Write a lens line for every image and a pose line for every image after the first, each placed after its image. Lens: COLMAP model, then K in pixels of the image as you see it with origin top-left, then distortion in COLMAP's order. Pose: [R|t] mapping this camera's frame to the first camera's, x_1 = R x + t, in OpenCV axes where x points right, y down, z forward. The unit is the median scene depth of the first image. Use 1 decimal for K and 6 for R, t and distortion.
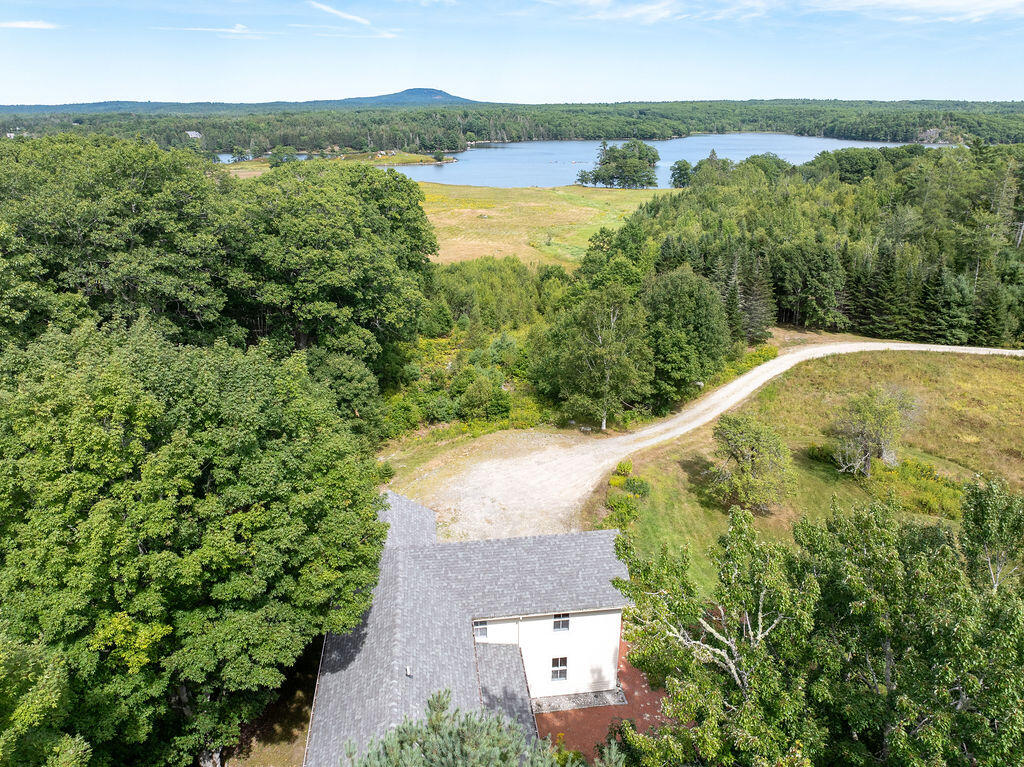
lens RADIAL K [[714.7, 0, 513.6], [0, 714.7, 398.2], [0, 0, 1]] dist [-0.034615, 0.000618]
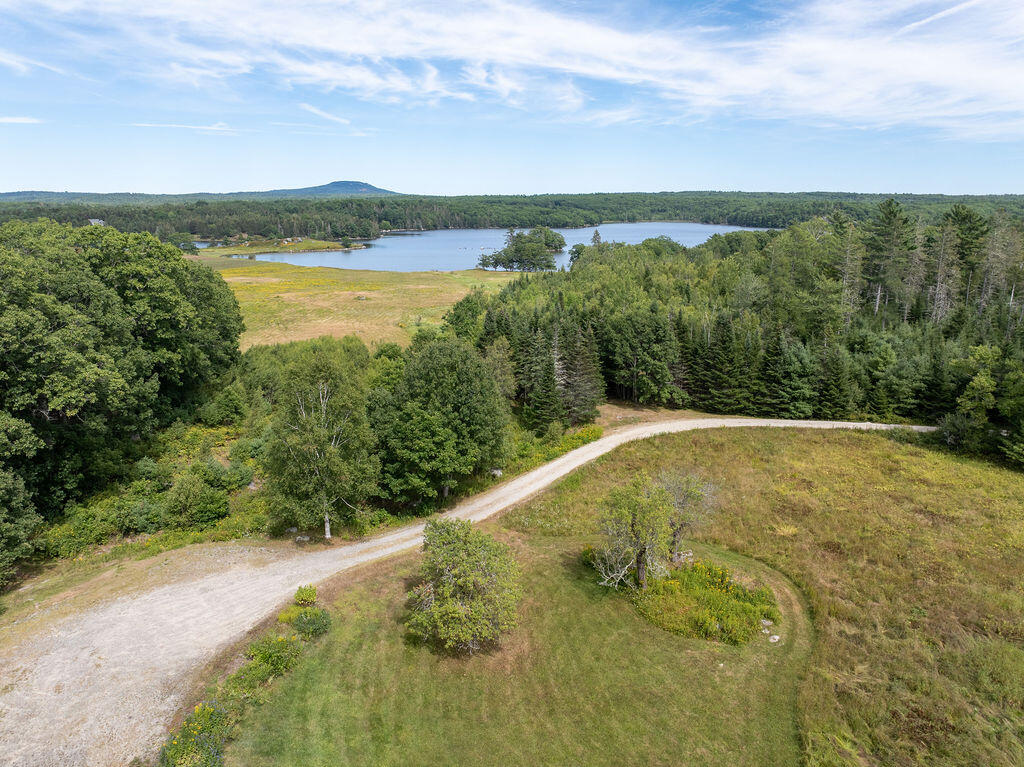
lens RADIAL K [[714.7, 0, 513.6], [0, 714.7, 398.2], [0, 0, 1]] dist [-0.034615, 0.000618]
pose [[0.995330, -0.022089, 0.093974, 0.167638], [0.032985, 0.992698, -0.116029, -0.007580], [-0.090725, 0.118587, 0.988790, 0.117385]]
